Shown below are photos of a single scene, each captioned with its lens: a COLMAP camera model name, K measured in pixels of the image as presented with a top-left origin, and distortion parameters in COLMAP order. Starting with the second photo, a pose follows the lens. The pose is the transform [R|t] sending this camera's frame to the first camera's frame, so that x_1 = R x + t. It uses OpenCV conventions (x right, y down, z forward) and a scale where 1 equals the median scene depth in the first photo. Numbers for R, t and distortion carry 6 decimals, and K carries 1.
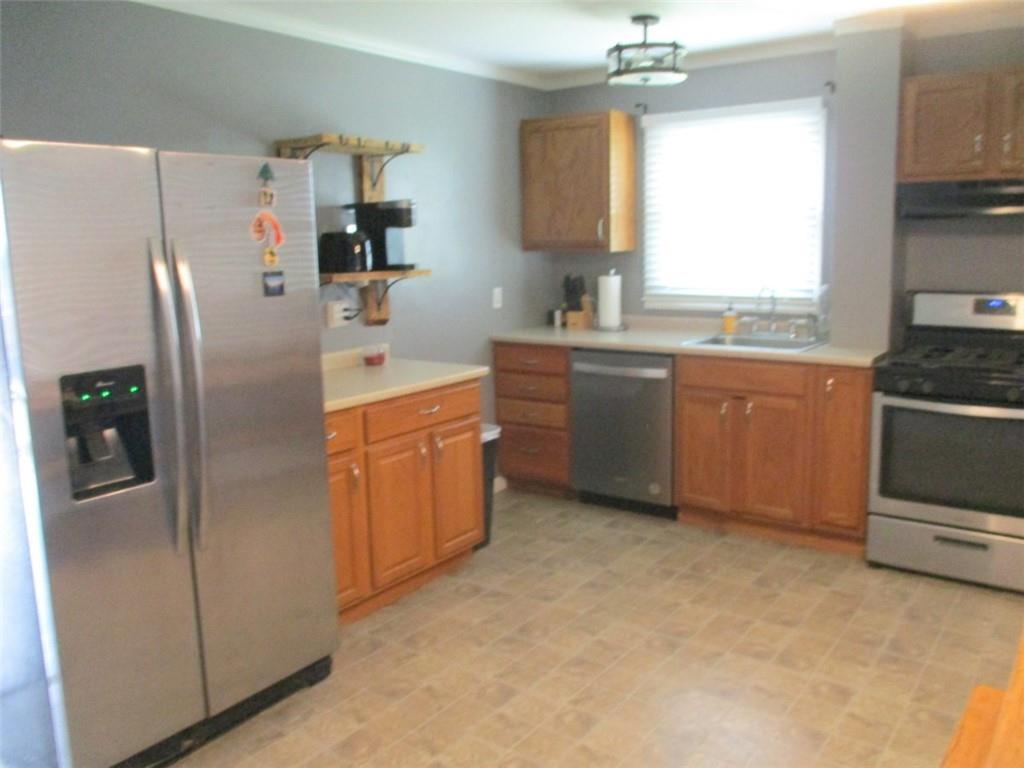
lens RADIAL K [[853.6, 0, 512.8], [0, 853.6, 364.8], [0, 0, 1]] dist [-0.031266, 0.005748]
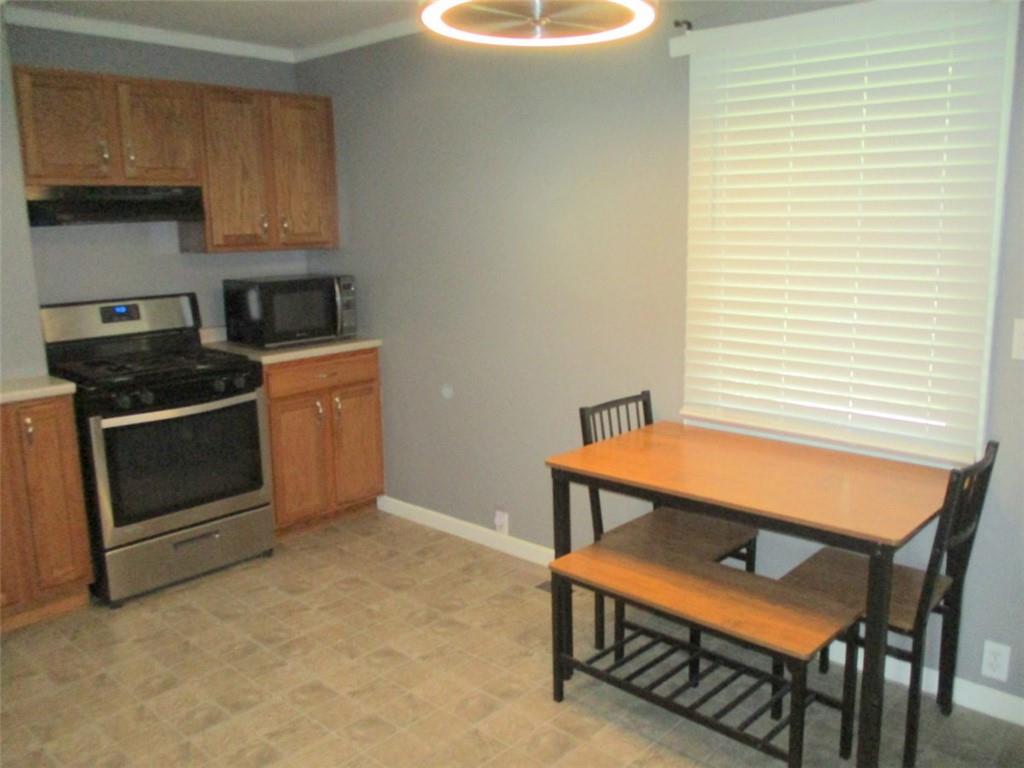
lens RADIAL K [[860.0, 0, 511.8], [0, 860.0, 368.9], [0, 0, 1]] dist [-0.011812, -0.003171]
pose [[0.113734, -0.155576, 0.981255, -0.405255], [0.170340, 0.976092, 0.135013, -0.065241], [-0.978800, 0.151791, 0.137516, 0.431588]]
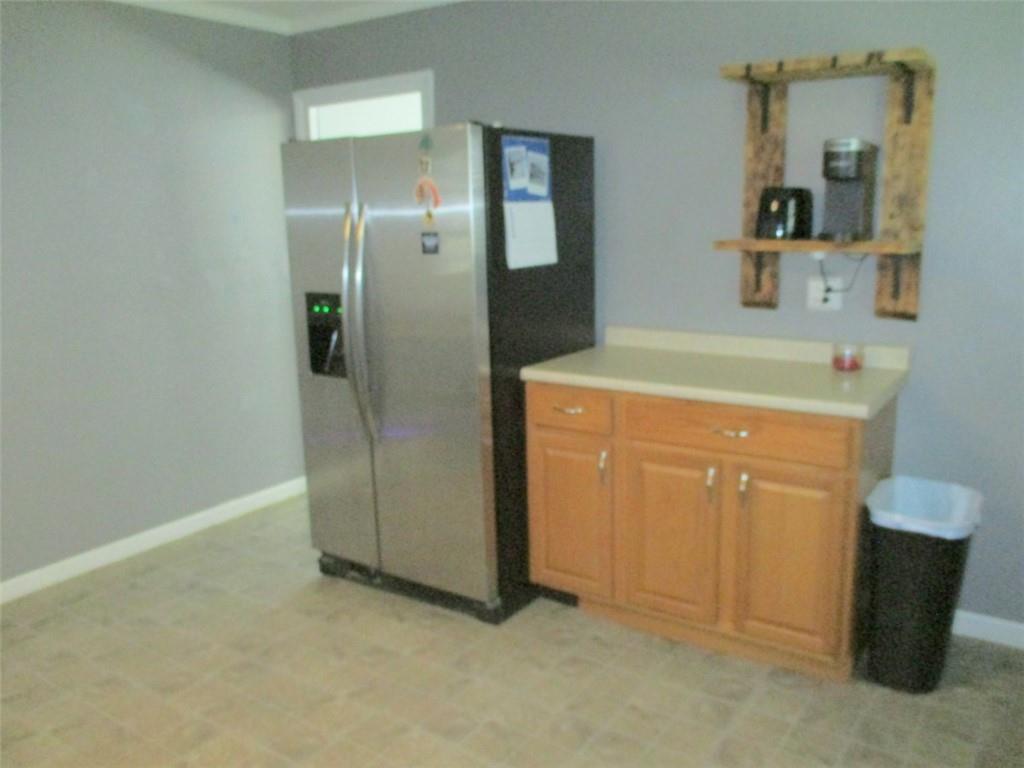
lens RADIAL K [[853.6, 0, 512.8], [0, 853.6, 364.8], [0, 0, 1]] dist [-0.031266, 0.005748]
pose [[0.030142, 0.205366, -0.978221, 0.591882], [-0.128122, 0.971386, 0.199984, -0.124162], [0.991300, 0.119304, 0.055592, 0.744035]]
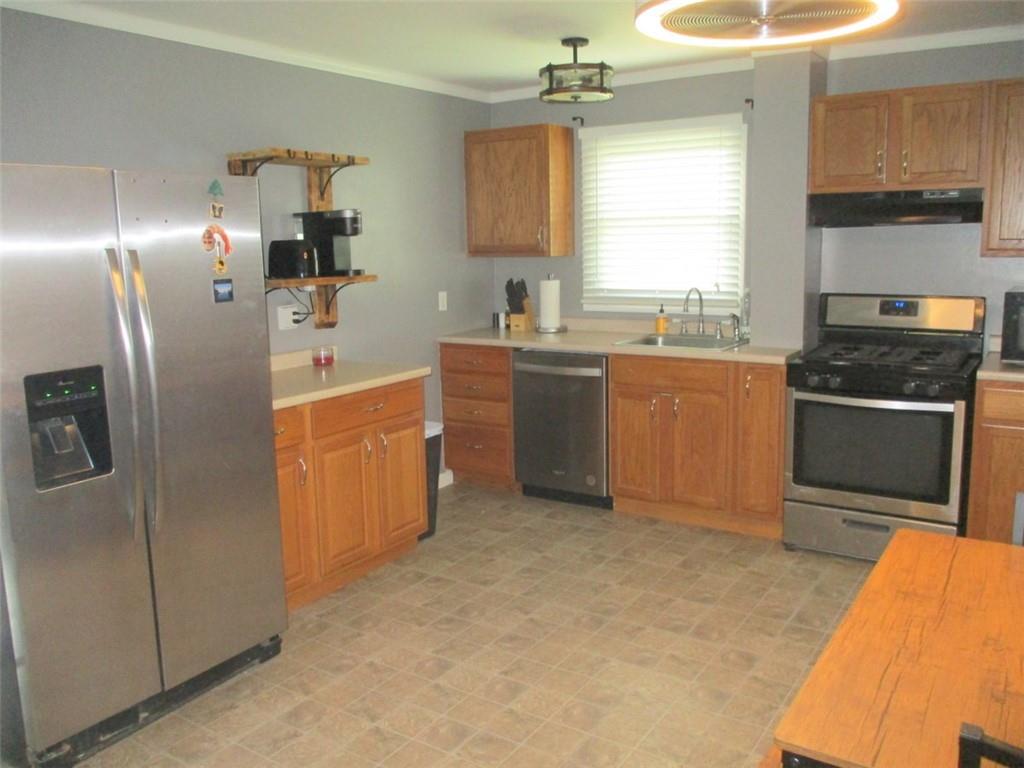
lens RADIAL K [[853.6, 0, 512.8], [0, 853.6, 364.8], [0, 0, 1]] dist [-0.031266, 0.005748]
pose [[0.998929, -0.007072, 0.045729, 0.026555], [0.007165, 0.999973, -0.001881, 0.002869], [-0.045715, 0.002206, 0.998952, -0.069213]]
